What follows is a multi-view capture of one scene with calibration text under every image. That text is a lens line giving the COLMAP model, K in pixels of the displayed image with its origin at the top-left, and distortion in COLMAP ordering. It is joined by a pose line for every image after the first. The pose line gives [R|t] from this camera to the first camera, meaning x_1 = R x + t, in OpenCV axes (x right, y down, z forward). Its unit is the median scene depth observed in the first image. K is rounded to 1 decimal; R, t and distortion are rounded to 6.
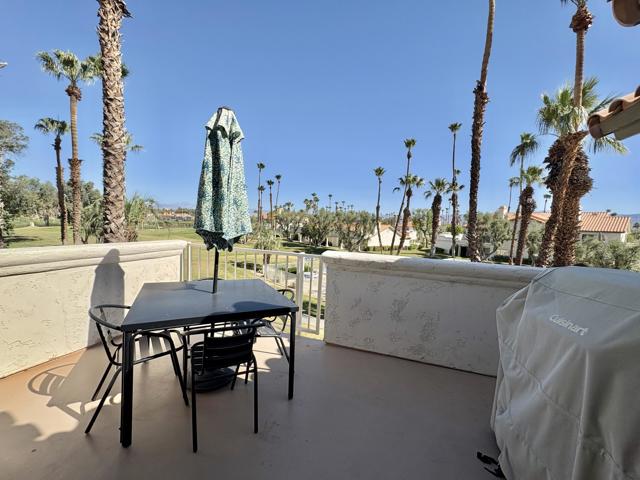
lens RADIAL K [[254.7, 0, 319.6], [0, 254.7, 240.7], [0, 0, 1]] dist [-0.000030, 0.000045]
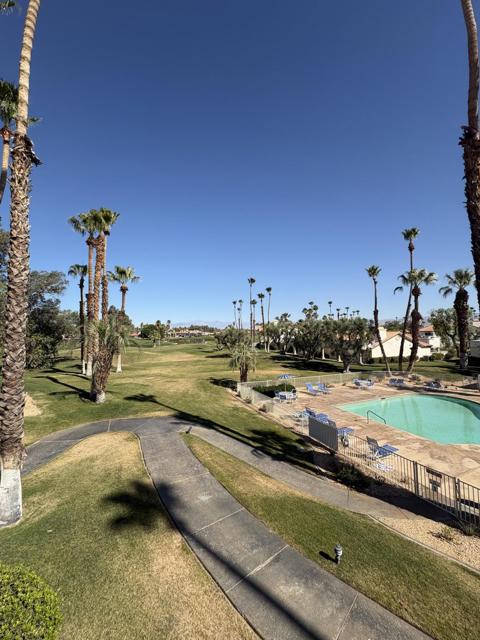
lens RADIAL K [[254.7, 0, 240.0], [0, 254.7, 320.0], [0, 0, 1]] dist [-0.000030, 0.000045]
pose [[0.946575, -0.070282, -0.314732, 0.063625], [0.030699, 0.991169, -0.129006, -0.009099], [0.321019, 0.112452, 0.940373, 0.058647]]
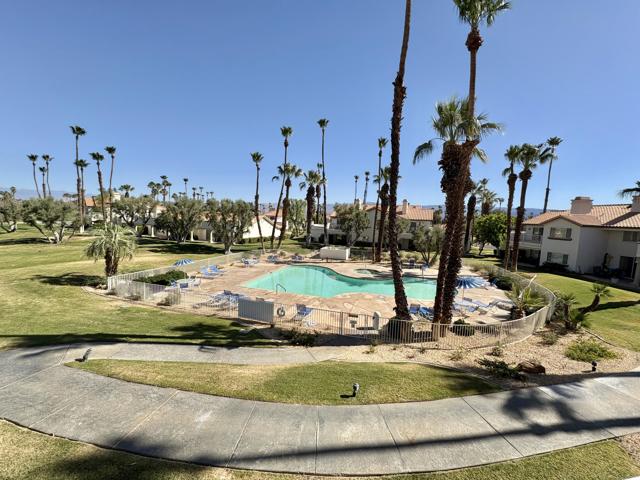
lens RADIAL K [[254.7, 0, 319.6], [0, 254.7, 240.7], [0, 0, 1]] dist [-0.000030, 0.000045]
pose [[0.861492, -0.054112, 0.504880, -0.046531], [0.031281, 0.998073, 0.053596, -0.013414], [-0.506807, -0.030379, 0.861524, 0.083299]]
